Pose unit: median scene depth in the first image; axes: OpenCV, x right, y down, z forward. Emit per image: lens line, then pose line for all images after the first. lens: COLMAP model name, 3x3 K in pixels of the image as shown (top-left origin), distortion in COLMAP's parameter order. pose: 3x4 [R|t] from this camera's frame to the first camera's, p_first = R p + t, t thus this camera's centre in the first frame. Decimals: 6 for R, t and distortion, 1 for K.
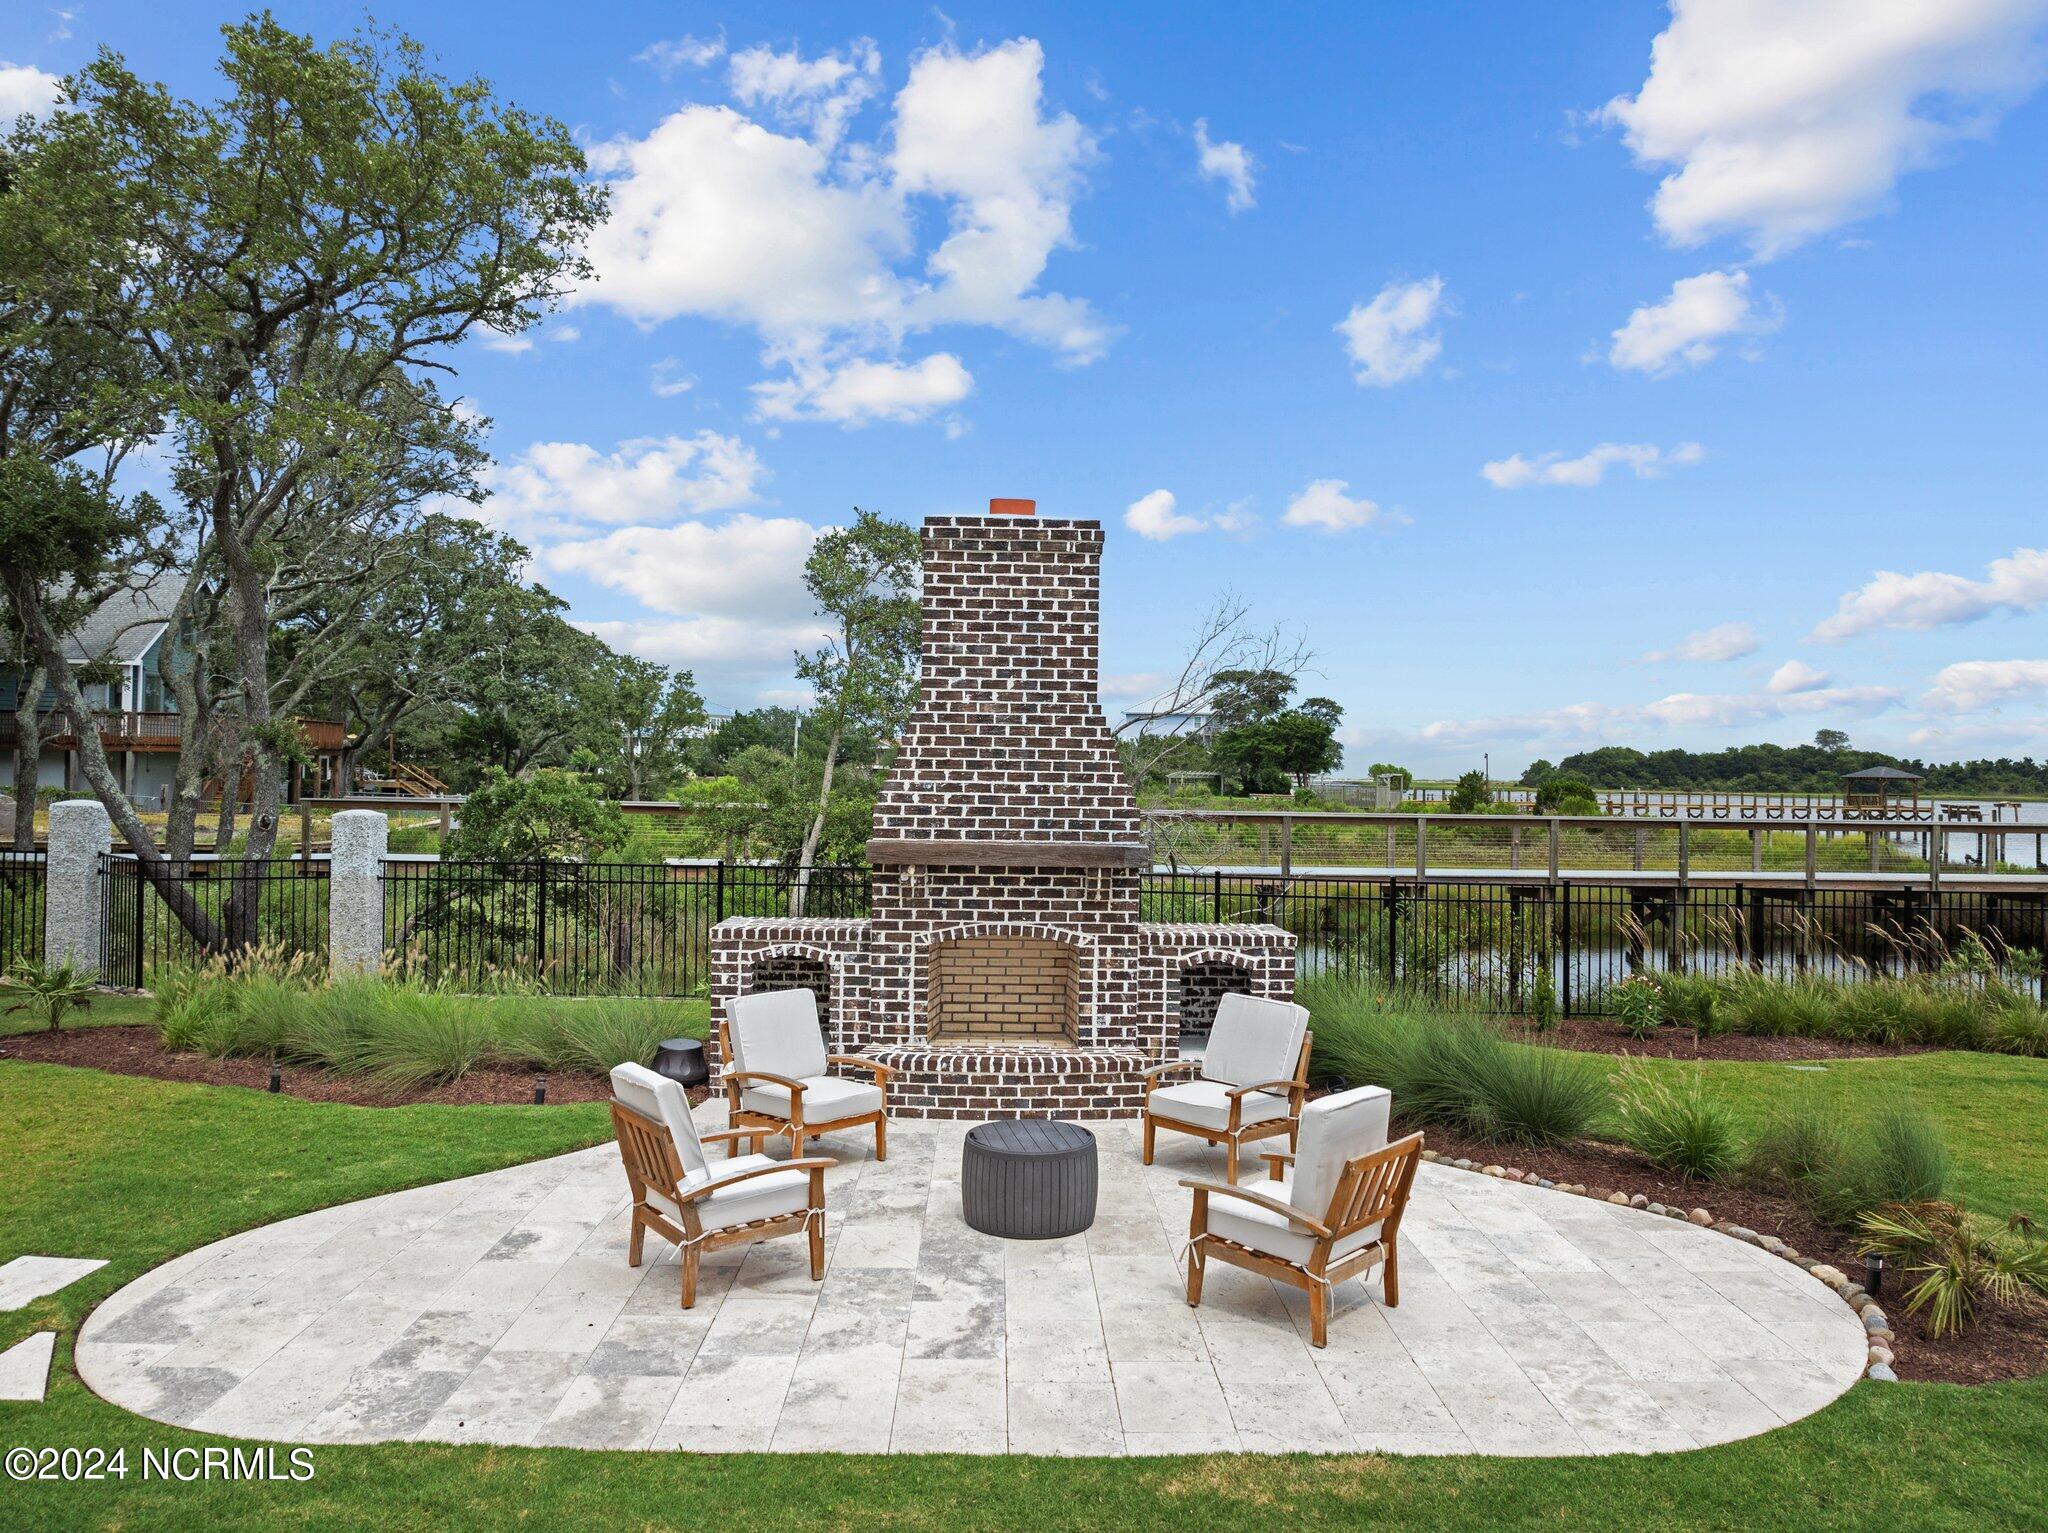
lens RADIAL K [[1441.0, 0, 1032.1], [0, 1441.0, 764.2], [0, 0, 1]] dist [-0.041408, 0.011370]
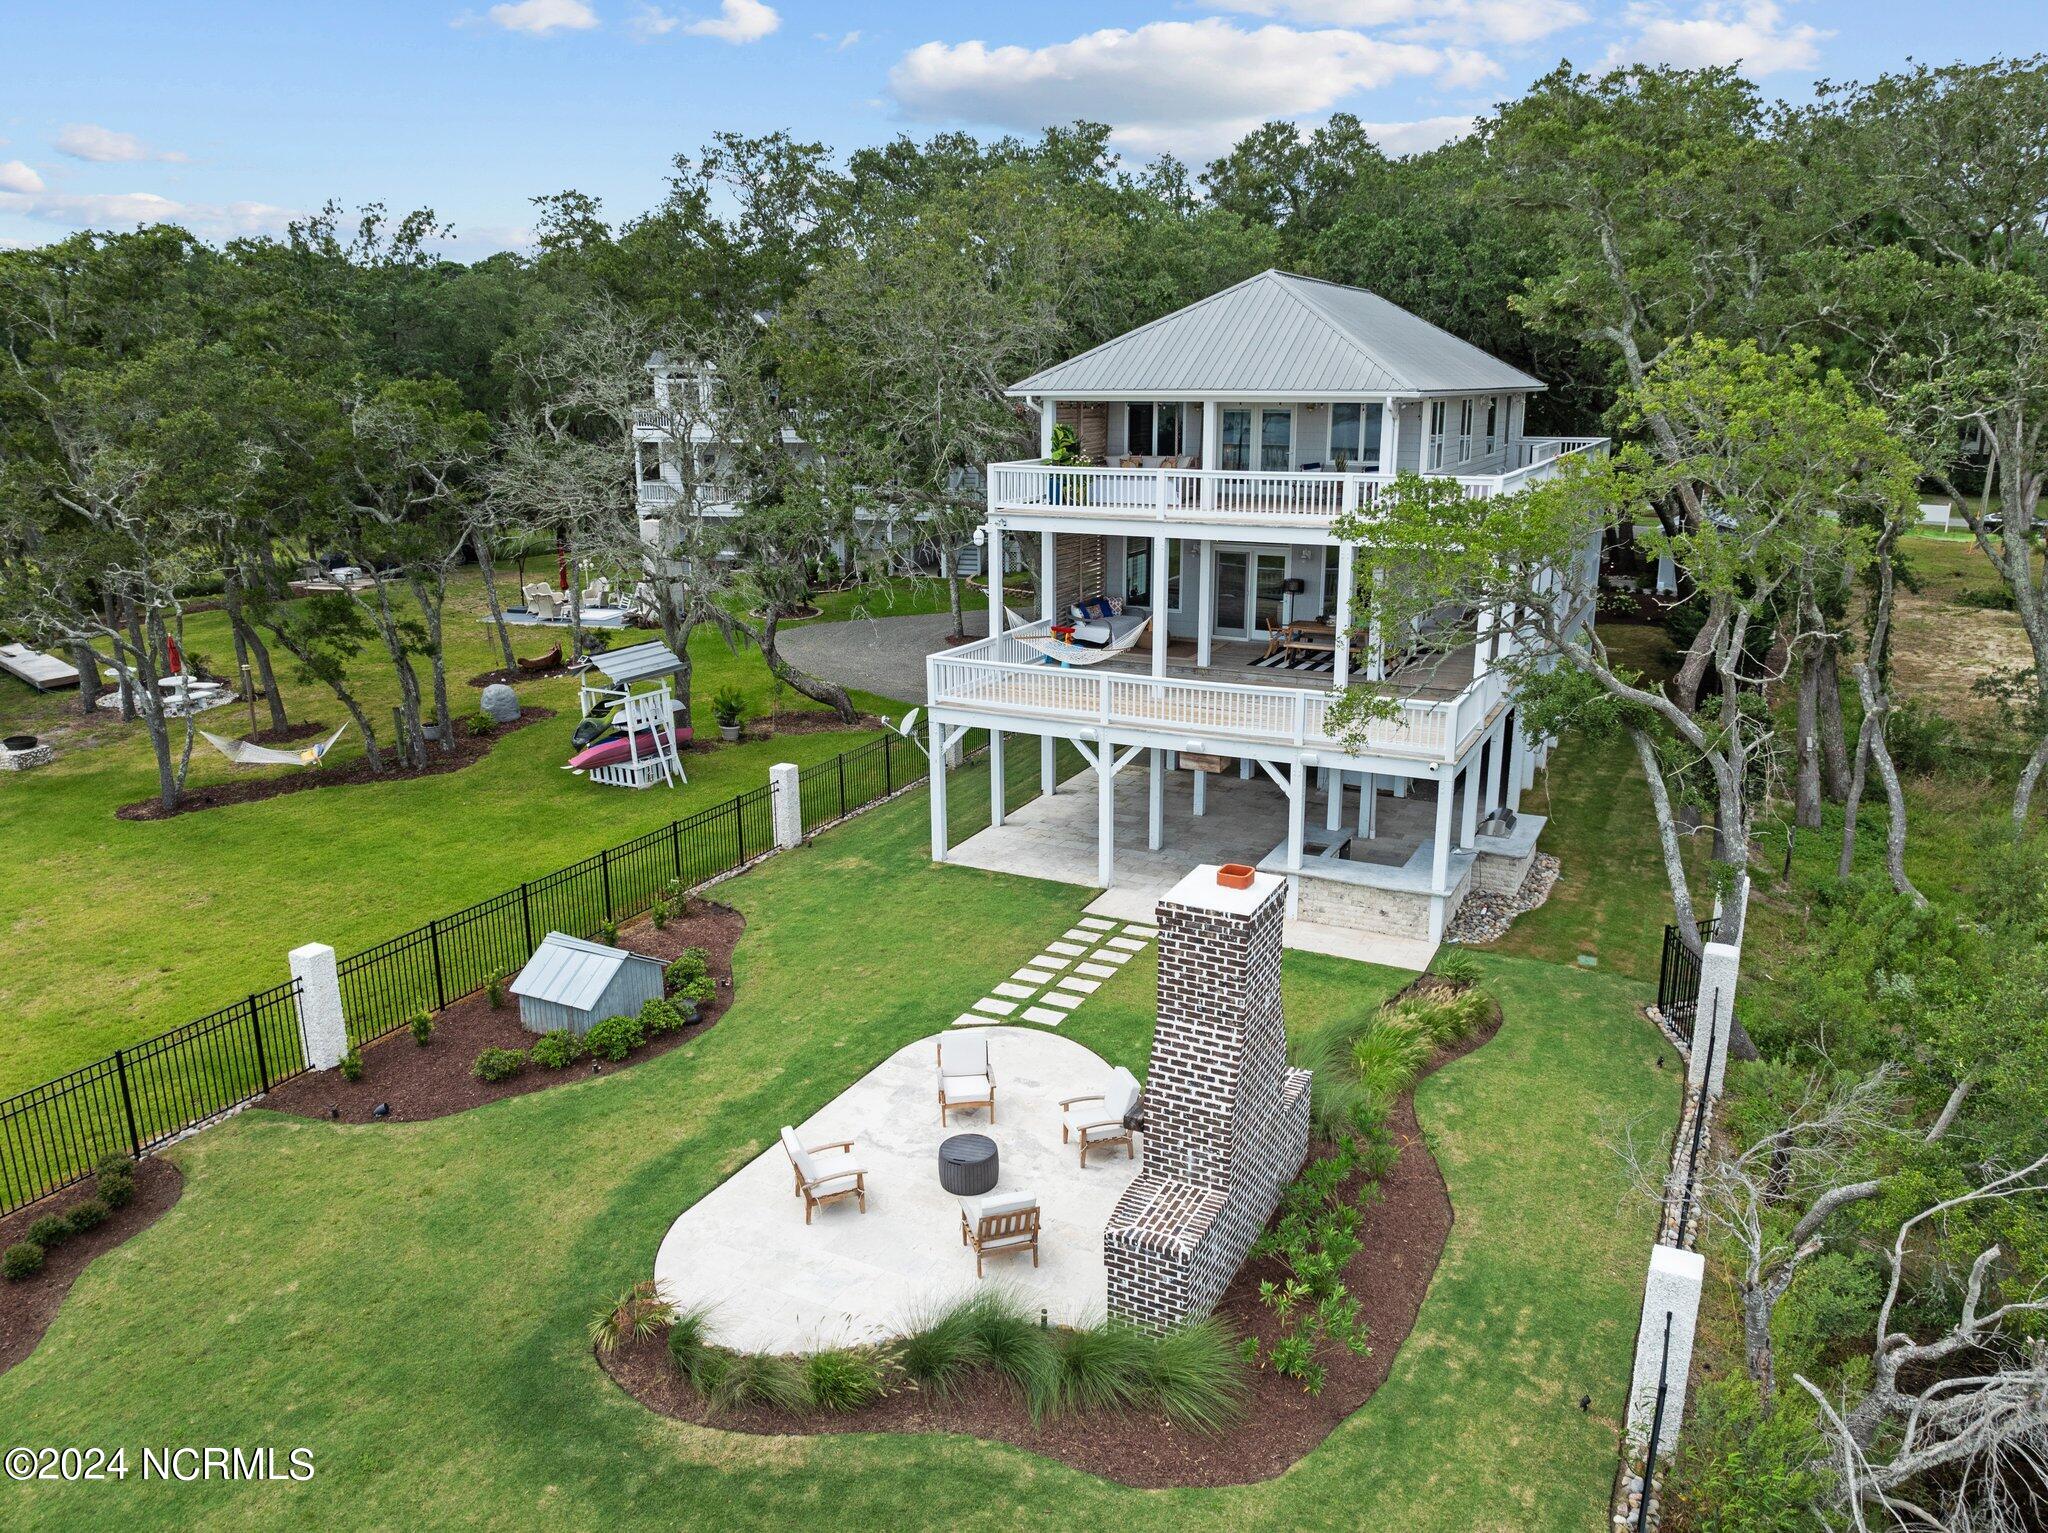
lens RADIAL K [[1433.0, 0, 1038.1], [0, 1433.0, 762.5], [0, 0, 1]] dist [-0.020105, -0.012446]
pose [[-0.473222, 0.211190, -0.855254, 1.298440], [0.001403, 0.971019, 0.239000, -0.645638], [0.880942, 0.111899, -0.459803, 1.537754]]
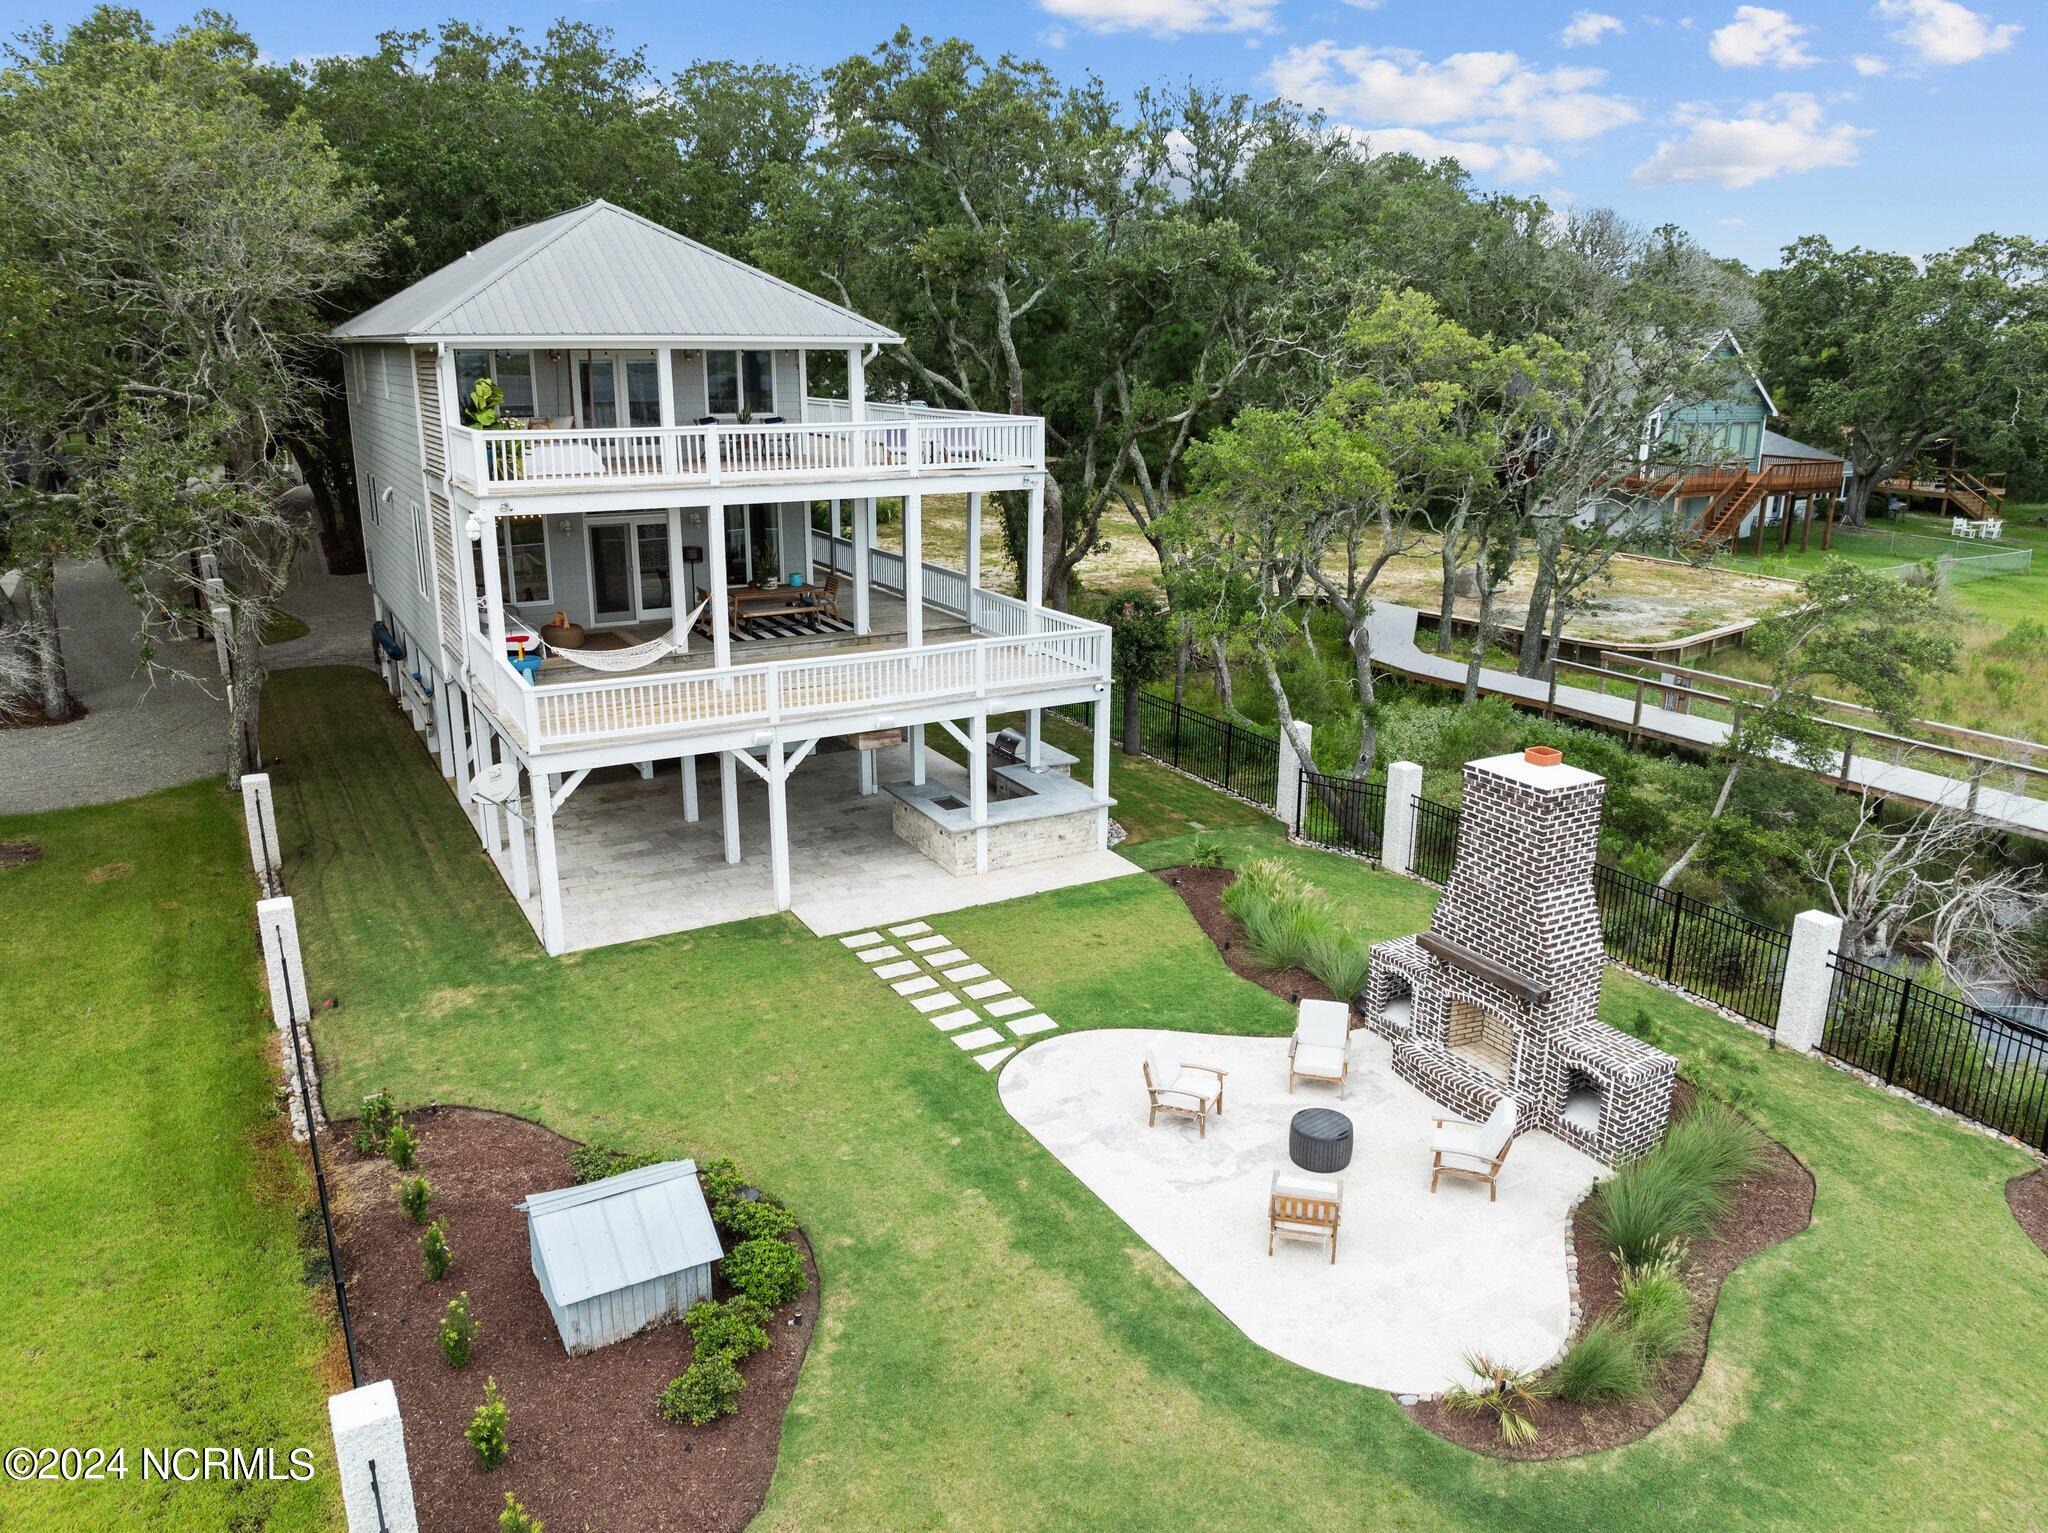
lens RADIAL K [[1434.2, 0, 1031.5], [0, 1434.2, 763.1], [0, 0, 1]] dist [-0.028058, -0.014019]
pose [[0.473179, 0.230923, -0.850162, 1.112153], [0.008244, 0.963831, 0.266387, -0.623728], [0.880928, -0.133057, 0.454161, -0.212843]]
